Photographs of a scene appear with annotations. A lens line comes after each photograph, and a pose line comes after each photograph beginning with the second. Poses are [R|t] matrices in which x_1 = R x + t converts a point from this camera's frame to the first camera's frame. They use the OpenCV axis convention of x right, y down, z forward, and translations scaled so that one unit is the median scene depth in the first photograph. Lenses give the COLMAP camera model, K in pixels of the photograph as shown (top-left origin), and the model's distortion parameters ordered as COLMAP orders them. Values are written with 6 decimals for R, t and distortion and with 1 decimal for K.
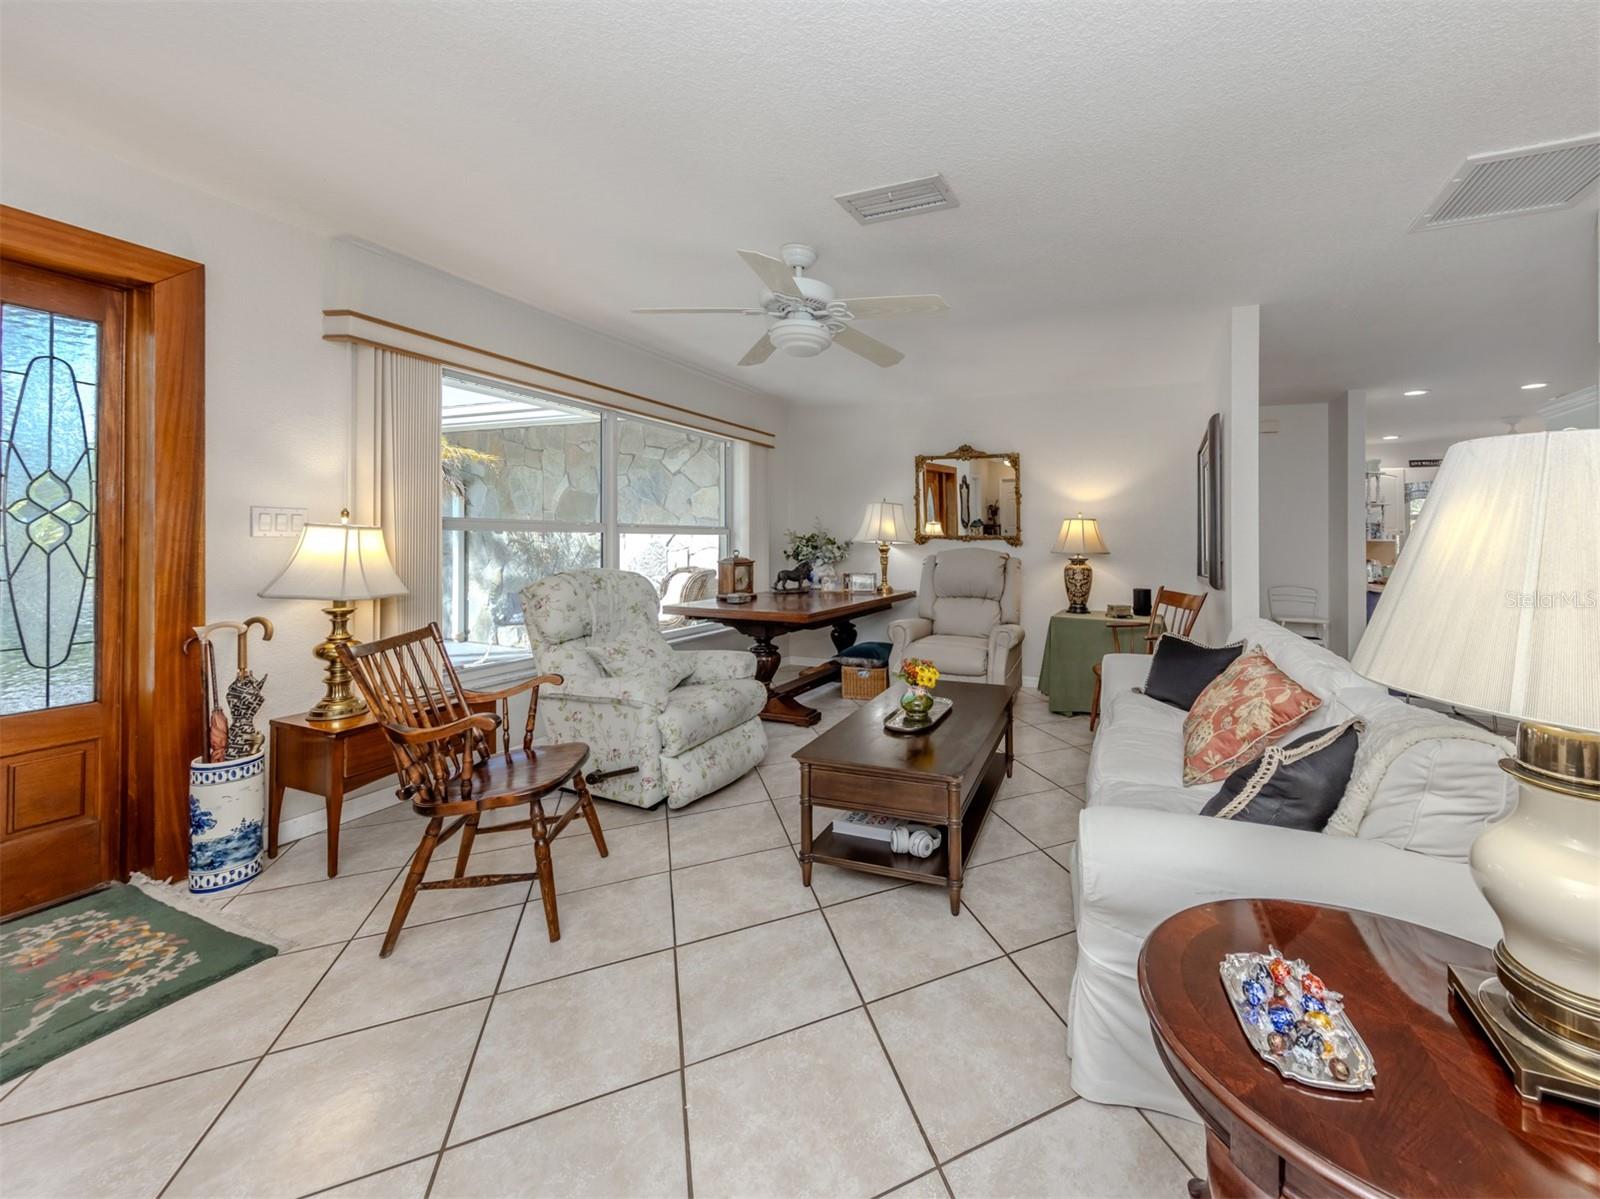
lens RADIAL K [[623.2, 0, 917.1], [0, 623.2, 515.5], [0, 0, 1]] dist [0.003036, 0.000204]
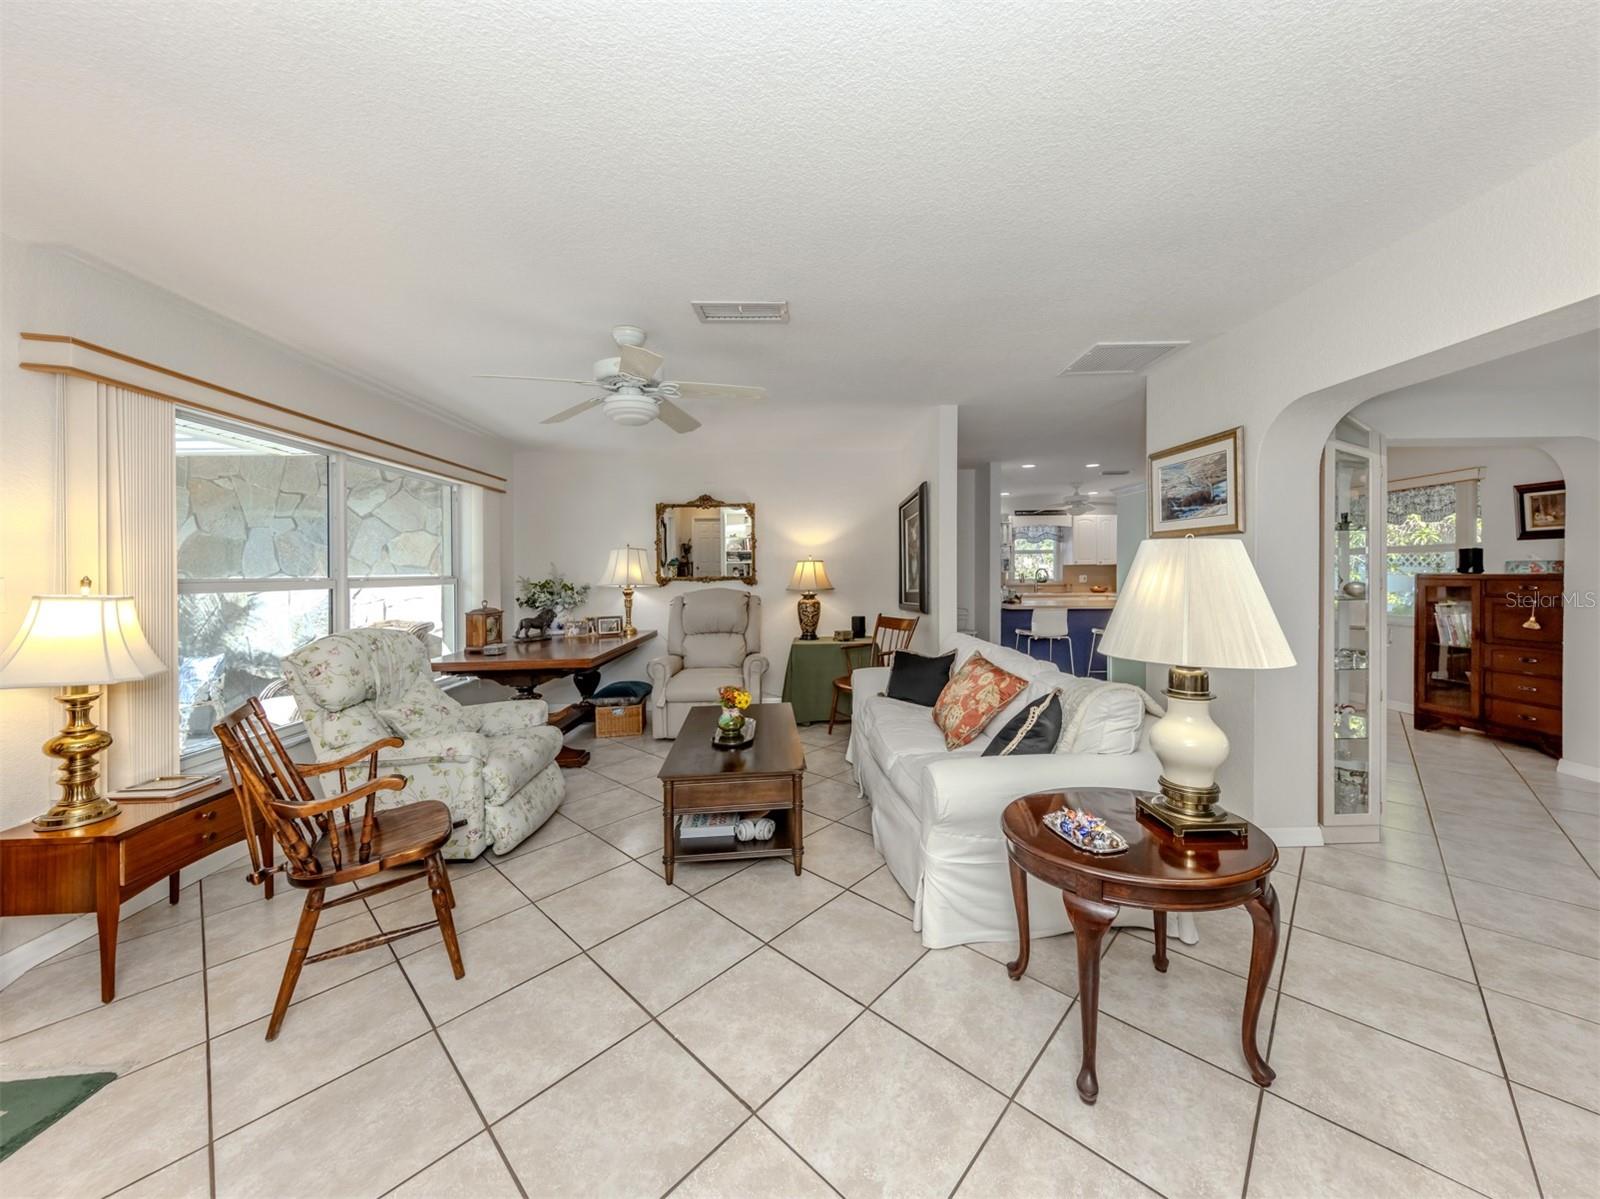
lens RADIAL K [[608.7, 0, 829.1], [0, 608.7, 567.0], [0, 0, 1]] dist [0.000650, 0.000197]
pose [[0.916990, -0.024690, 0.398146, -0.263242], [0.013087, 0.999408, 0.031833, -0.030196], [-0.398696, -0.023980, 0.916770, -0.124353]]
